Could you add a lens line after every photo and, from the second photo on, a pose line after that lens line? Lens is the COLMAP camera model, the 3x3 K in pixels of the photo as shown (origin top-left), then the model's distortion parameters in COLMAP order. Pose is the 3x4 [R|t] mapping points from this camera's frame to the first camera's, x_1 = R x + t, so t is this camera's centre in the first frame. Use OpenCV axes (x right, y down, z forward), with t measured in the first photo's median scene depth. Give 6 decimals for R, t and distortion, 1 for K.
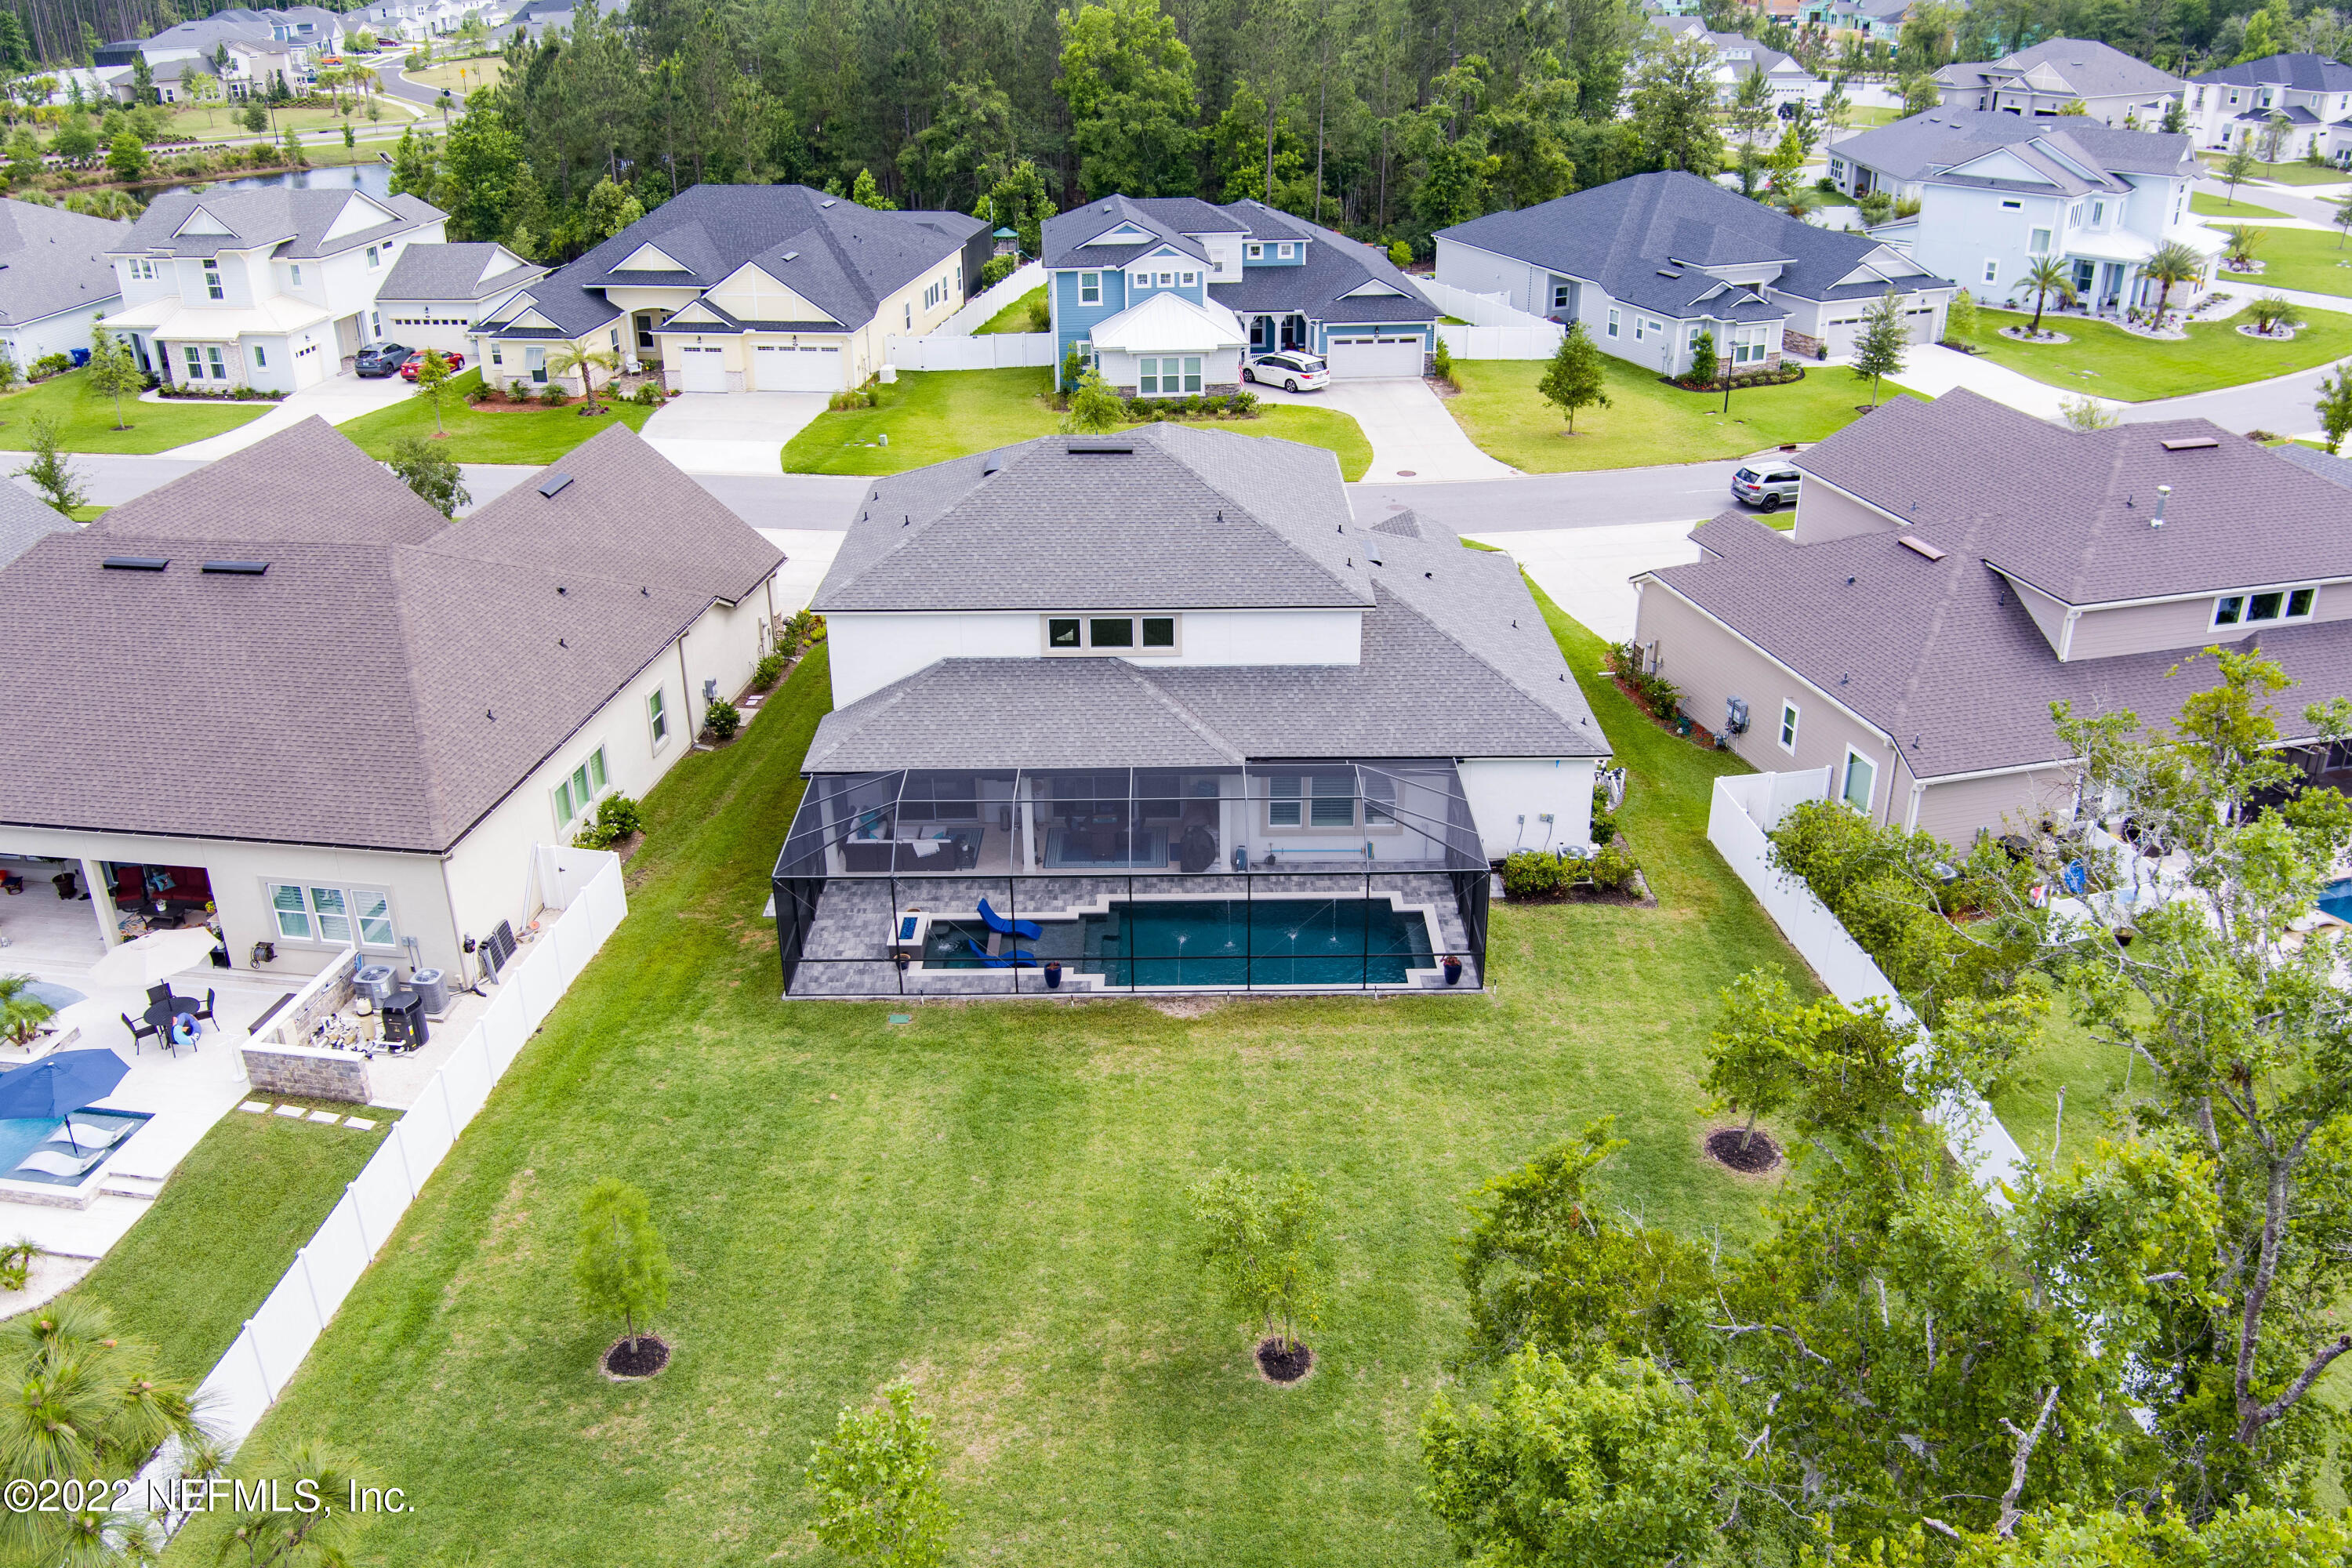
lens RADIAL K [[1919.9, 0, 1176.0], [0, 1919.9, 784.0], [0, 0, 1]] dist [-0.066701, -0.008823]
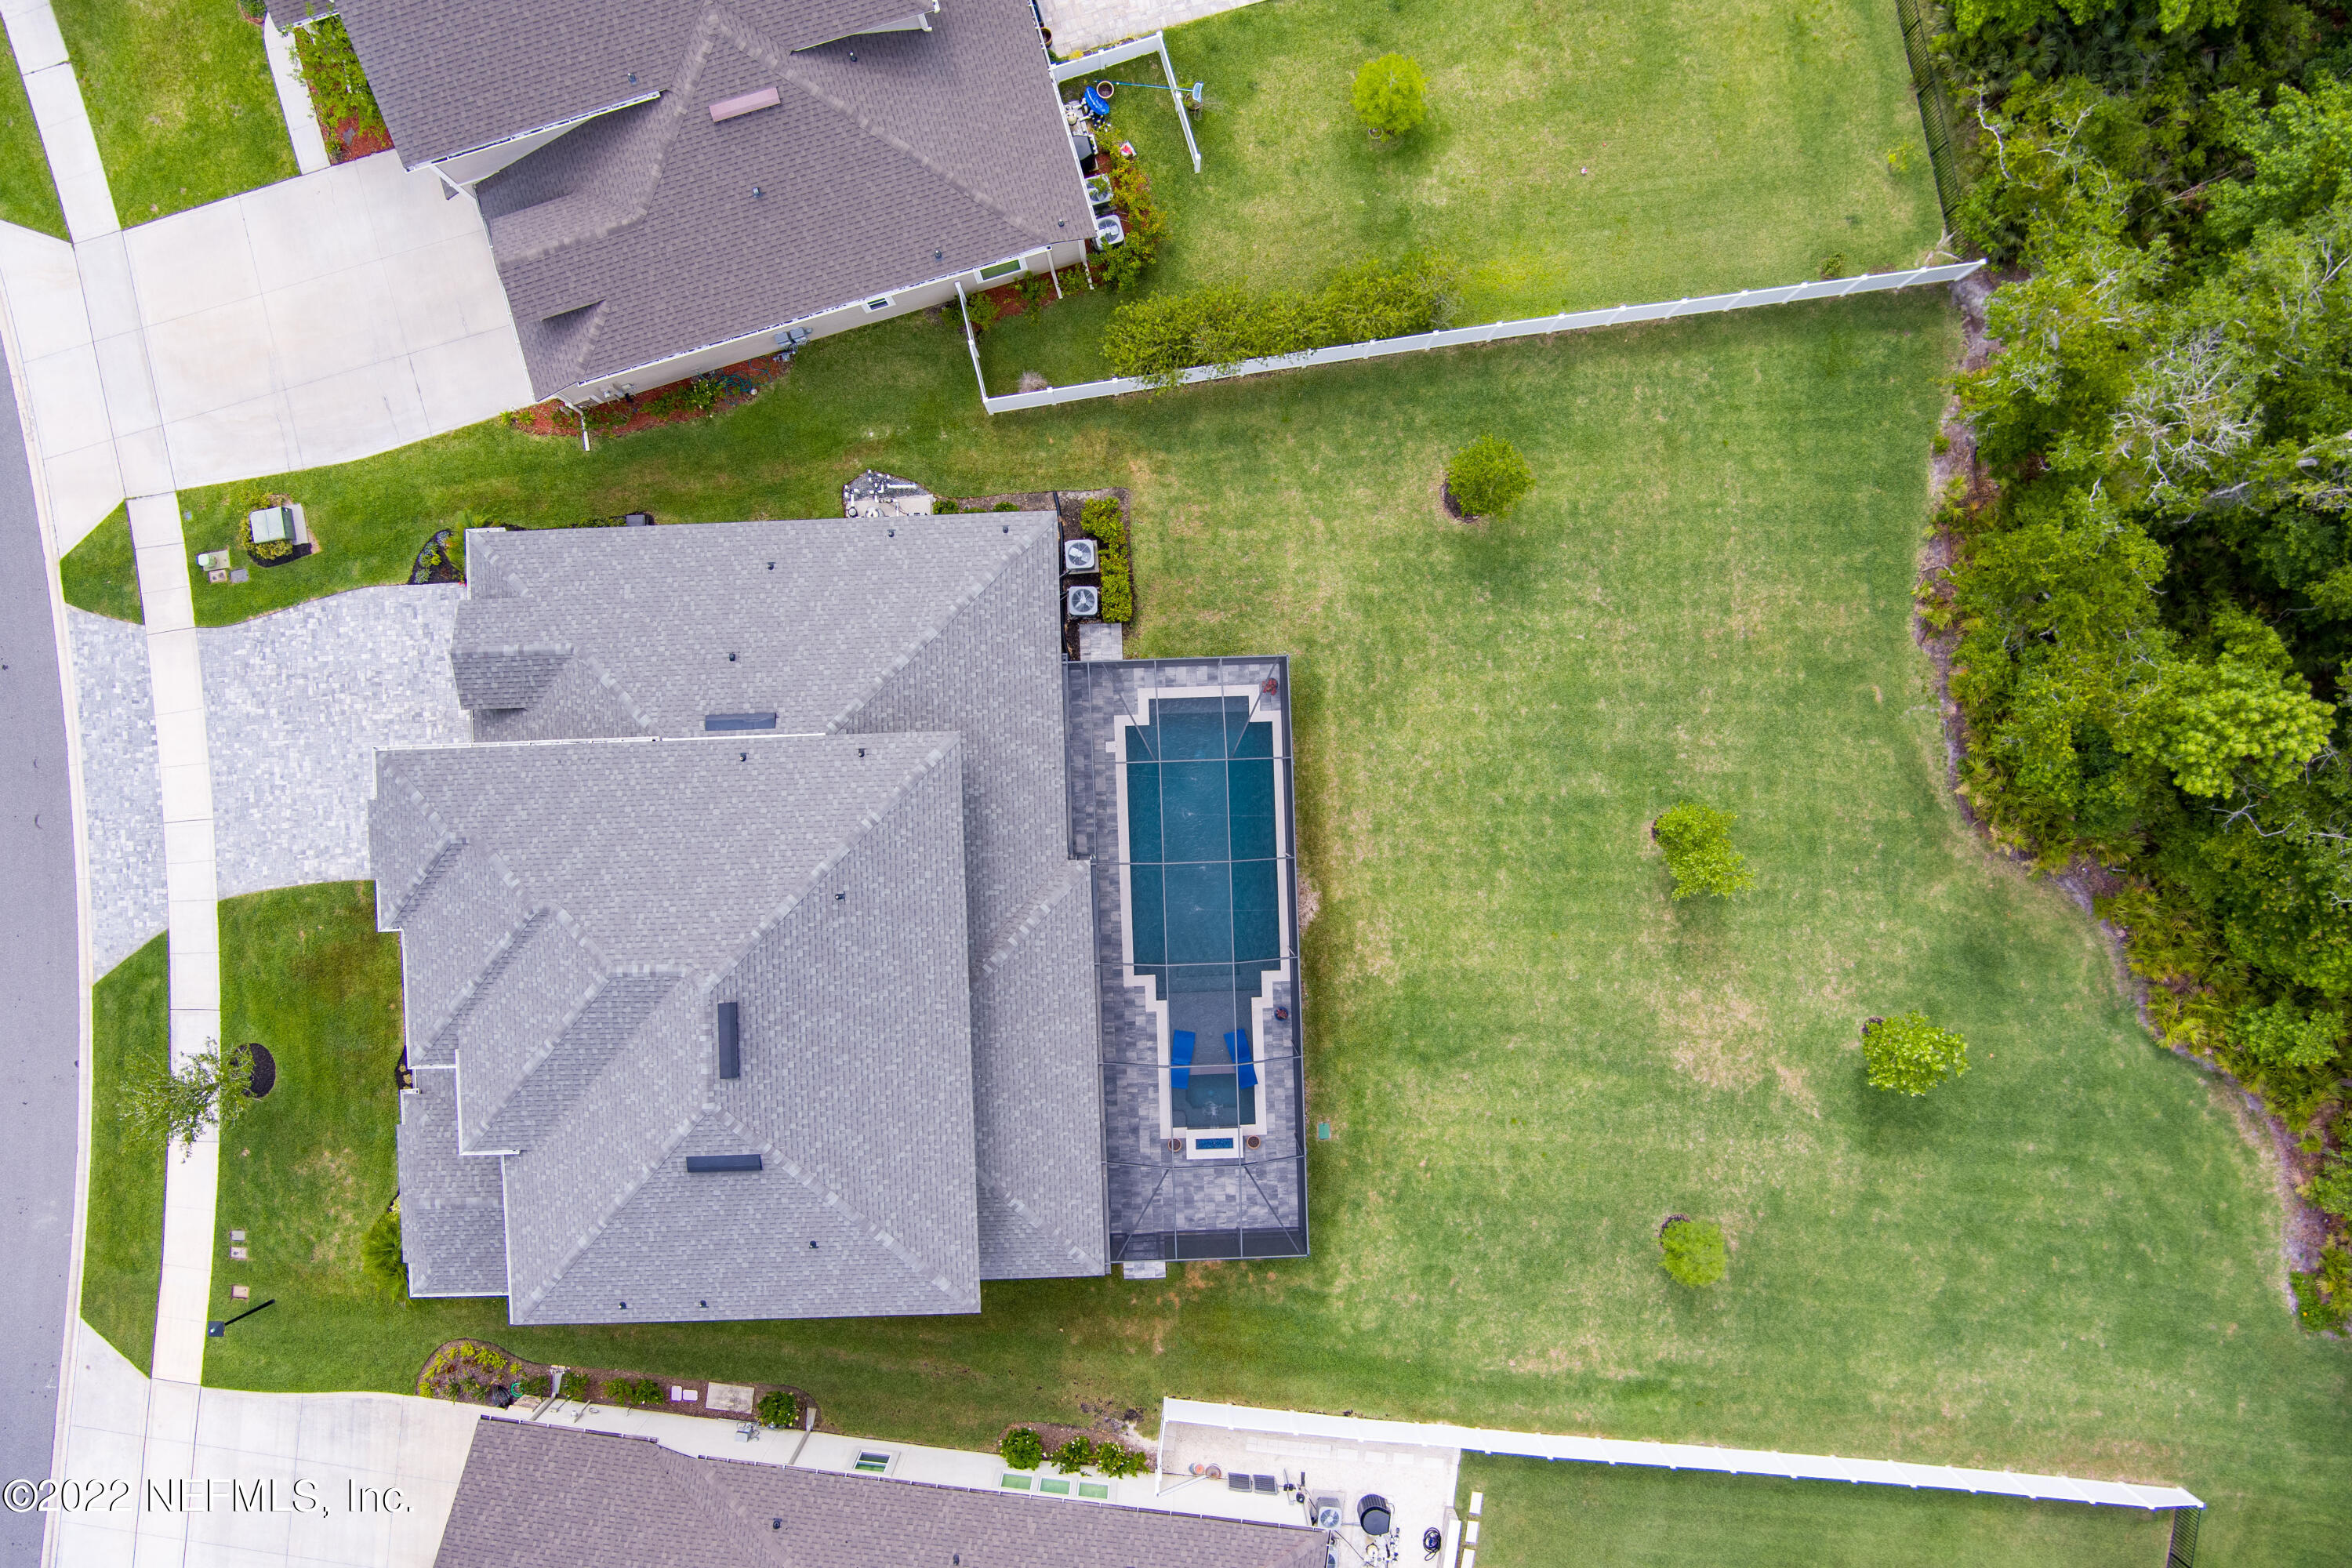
lens RADIAL K [[1919.9, 0, 1176.0], [0, 1919.9, 784.0], [0, 0, 1]] dist [-0.066701, -0.008823]
pose [[-0.027707, -0.999330, 0.023933, 0.024717], [0.410538, 0.010454, 0.911784, -0.478578], [-0.911423, 0.035088, 0.409973, 0.255577]]
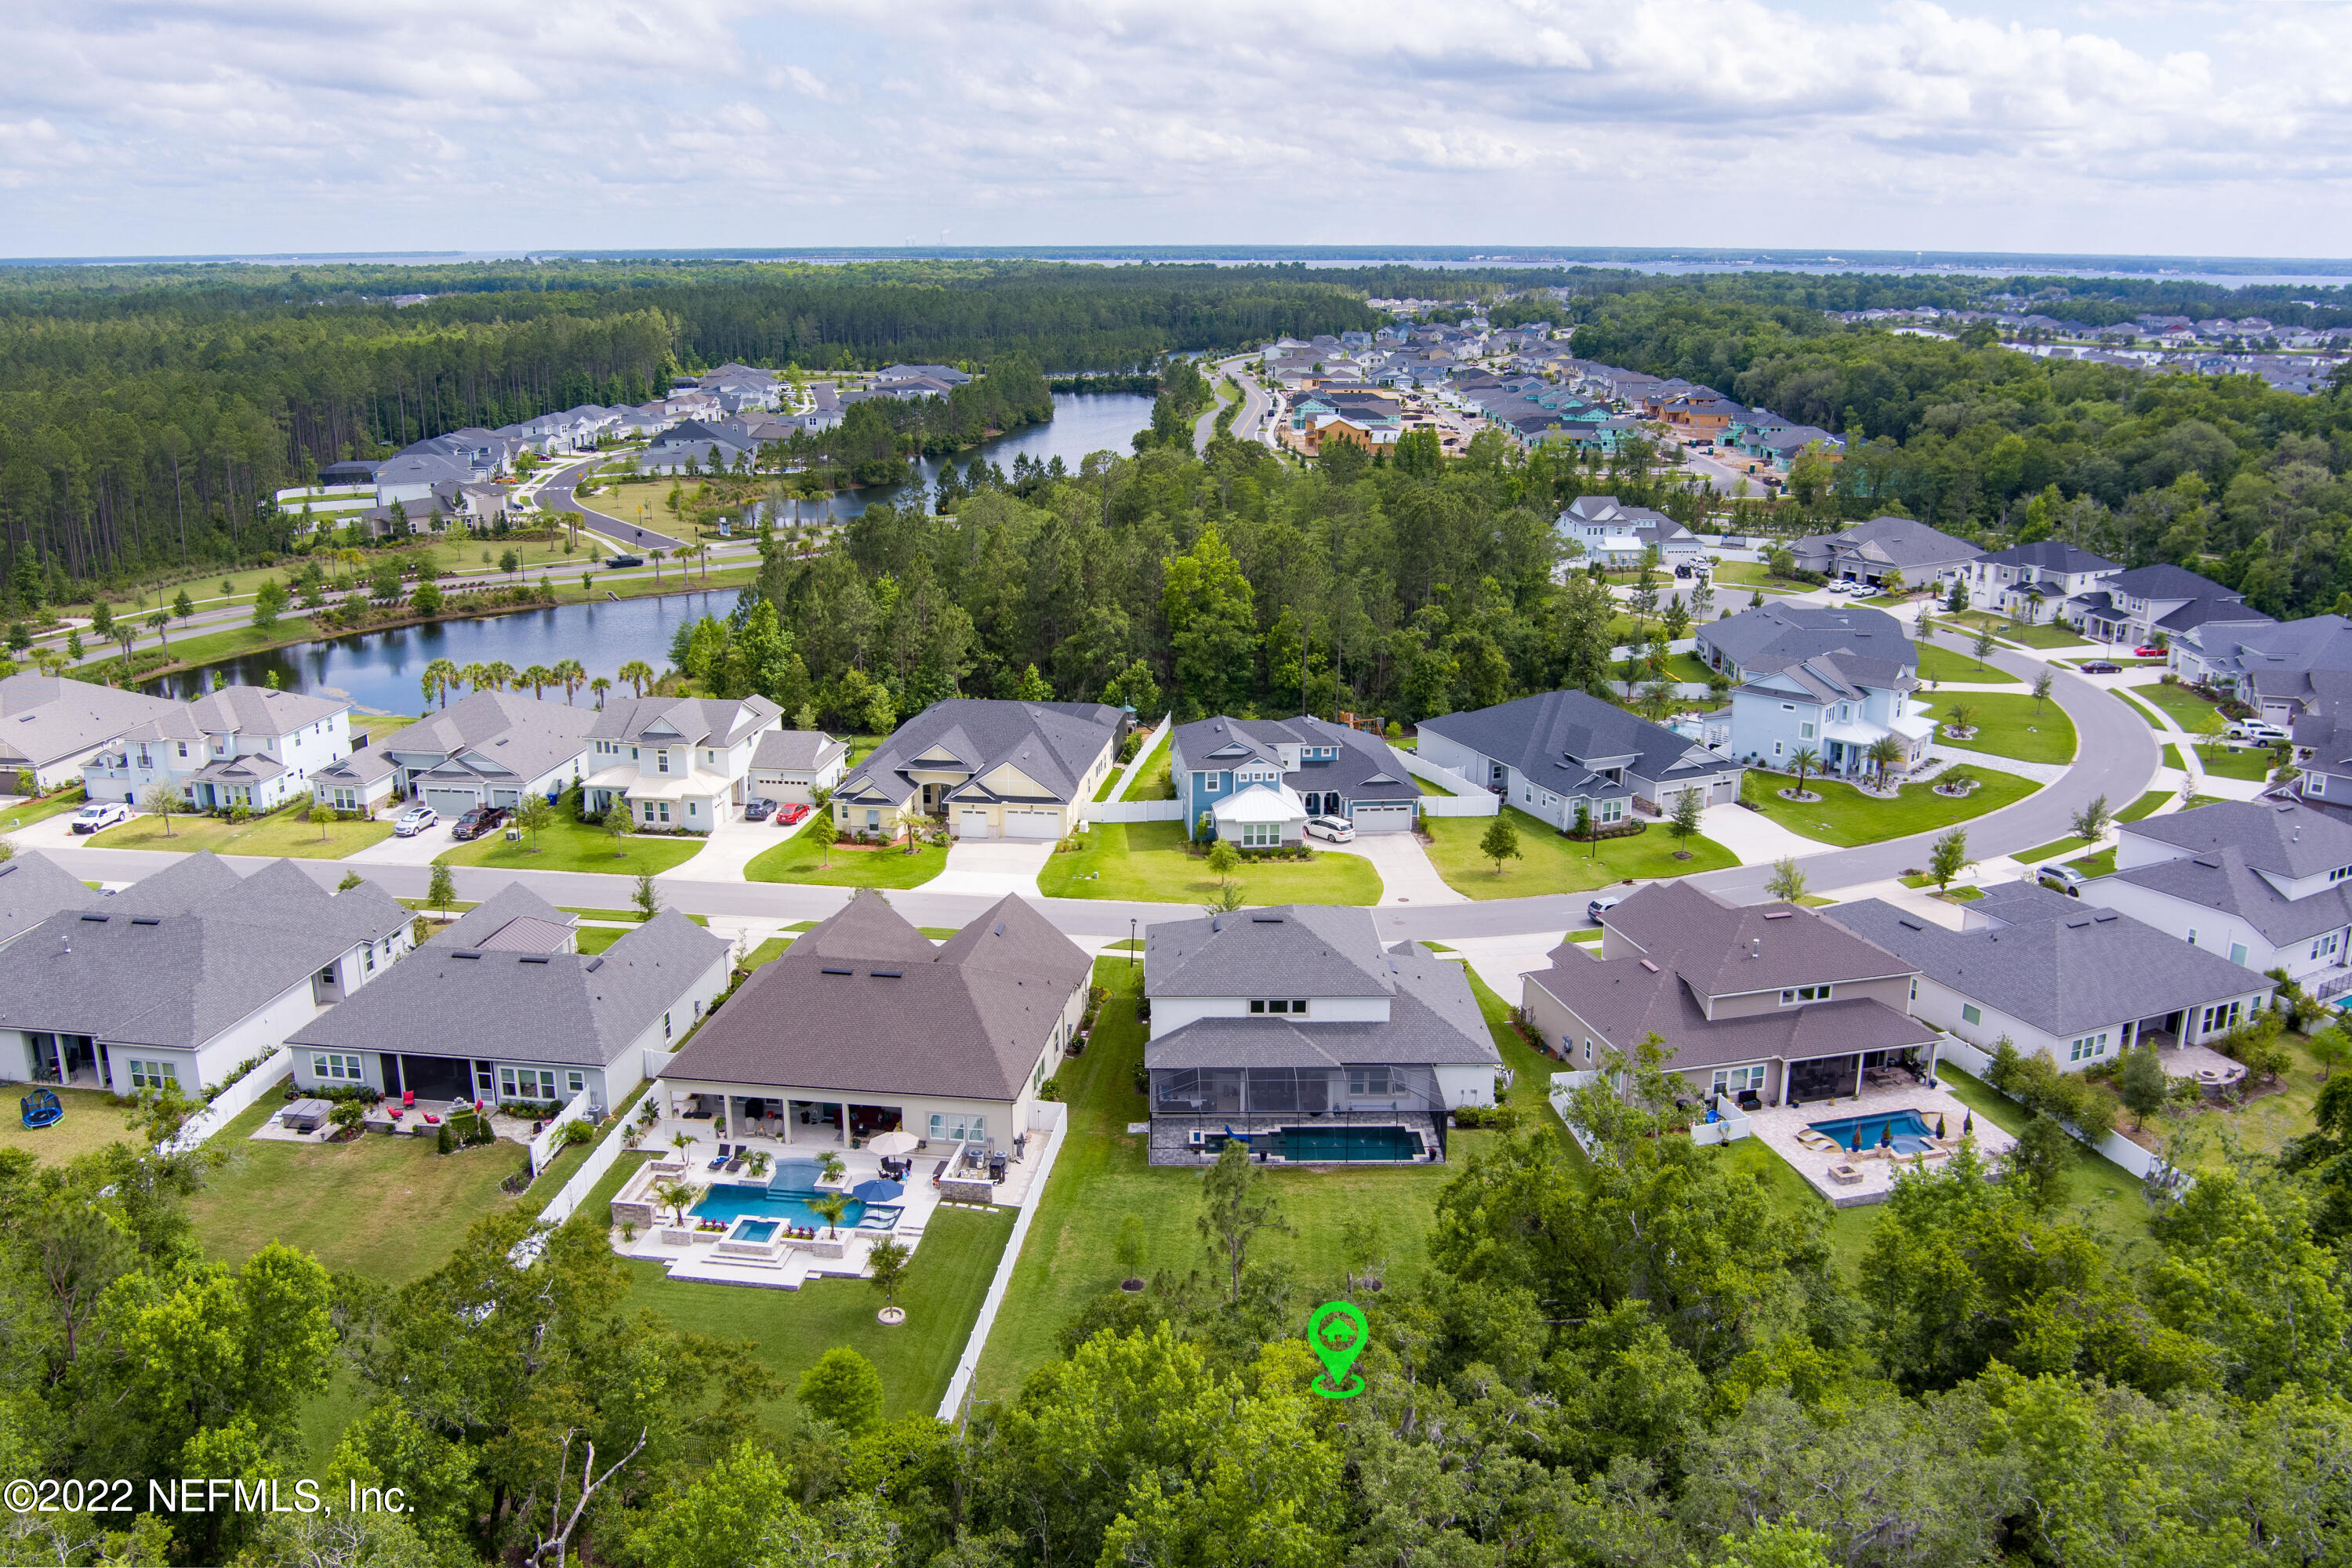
lens RADIAL K [[1919.9, 0, 1176.0], [0, 1919.9, 784.0], [0, 0, 1]] dist [-0.066701, -0.008823]
pose [[0.999916, 0.007950, 0.010219, -0.091905], [-0.006205, 0.986988, -0.160672, 0.012772], [-0.011364, 0.160595, 0.986955, -0.643439]]
